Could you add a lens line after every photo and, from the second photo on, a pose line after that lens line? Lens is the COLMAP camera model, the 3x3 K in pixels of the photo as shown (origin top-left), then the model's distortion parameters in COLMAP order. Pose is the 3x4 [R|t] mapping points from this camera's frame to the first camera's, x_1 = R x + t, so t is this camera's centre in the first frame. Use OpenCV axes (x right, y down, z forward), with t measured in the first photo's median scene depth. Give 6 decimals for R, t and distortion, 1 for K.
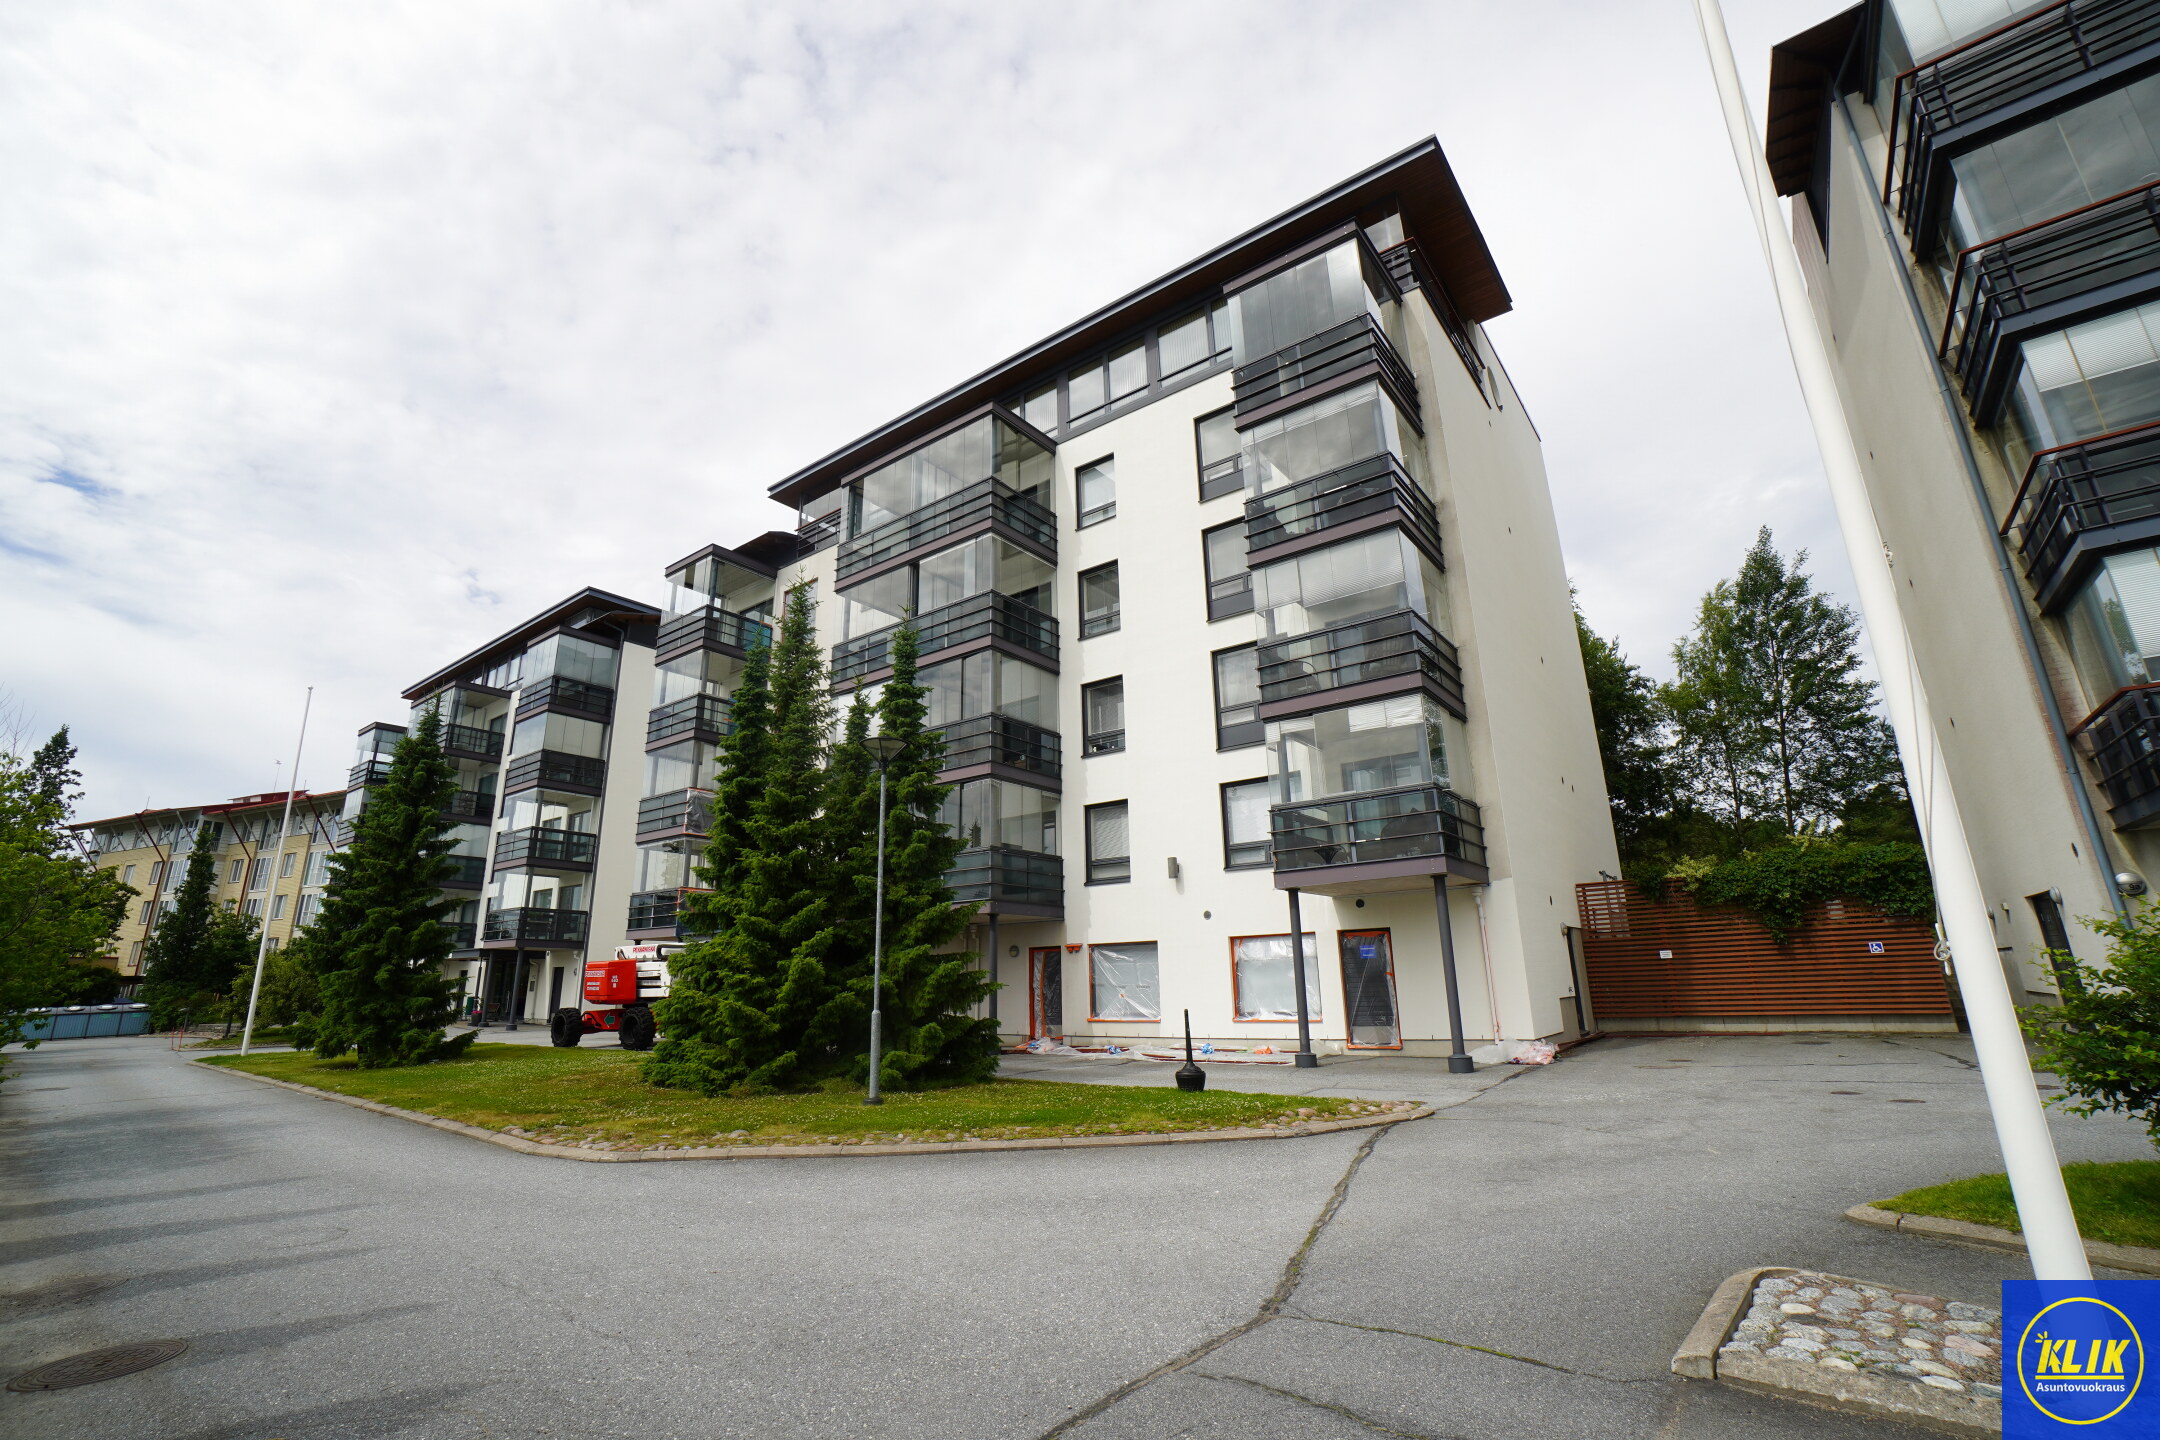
lens RADIAL K [[929.2, 0, 1080.0], [0, 929.2, 720.0], [0, 0, 1]] dist [-0.059209, 0.011789]
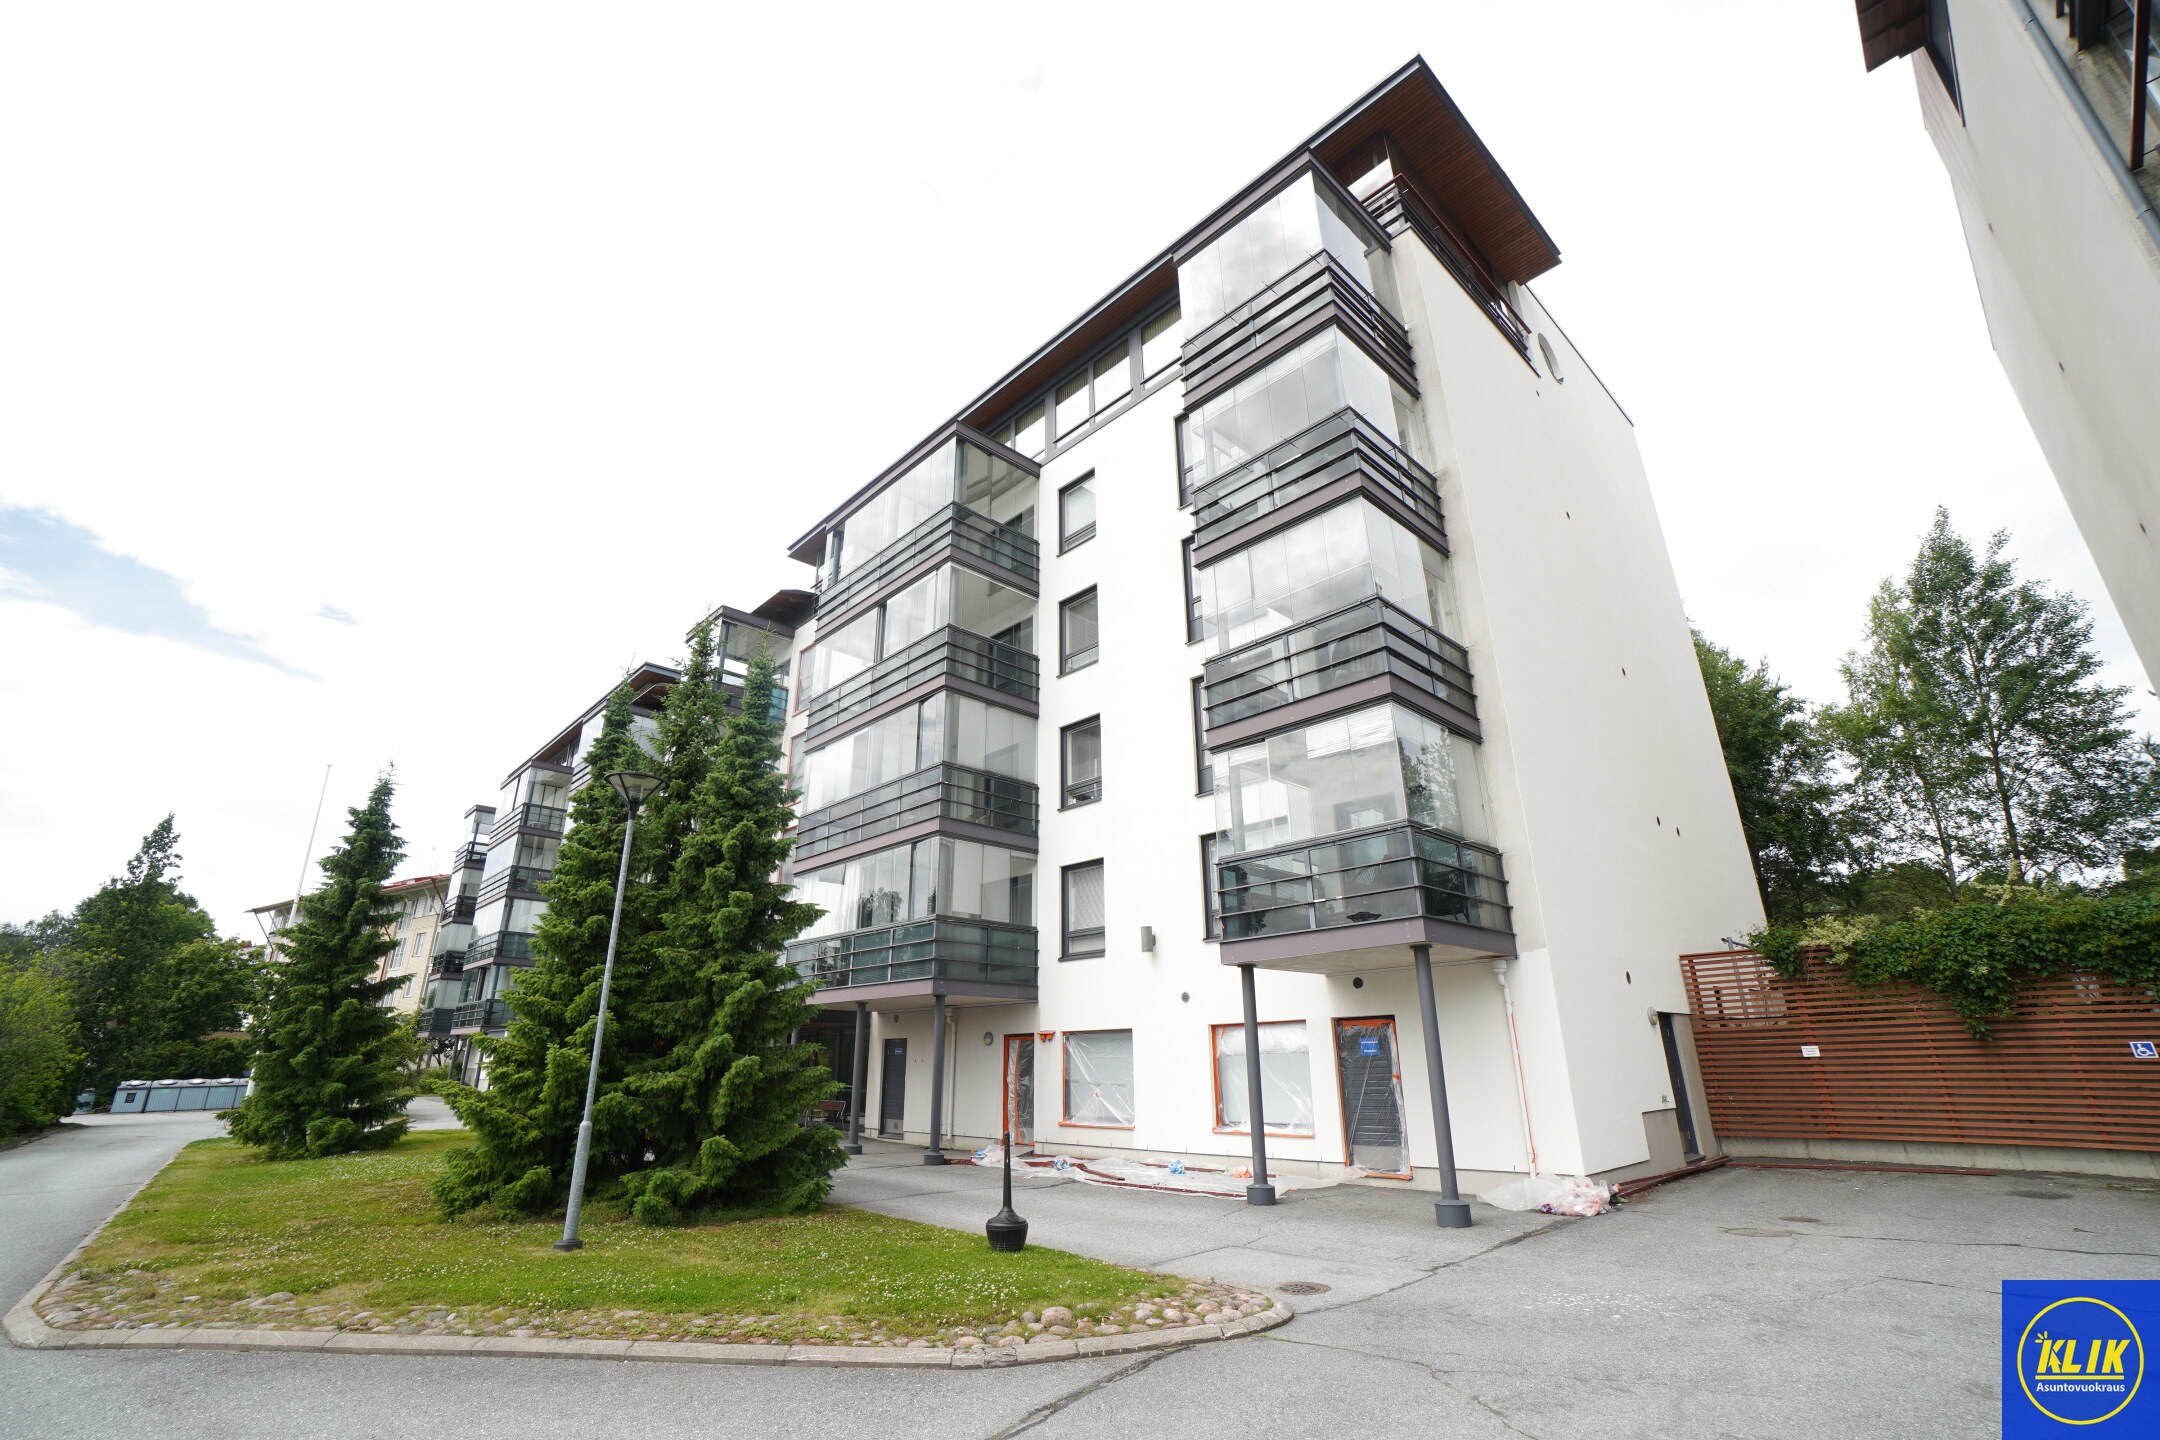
lens RADIAL K [[933.6, 0, 1080.0], [0, 933.6, 720.0], [0, 0, 1]] dist [-0.058745, 0.018461]
pose [[0.987347, -0.043072, -0.152611, 0.161161], [0.031077, 0.996300, -0.080132, 0.026746], [0.155498, 0.074375, 0.985032, 0.144039]]
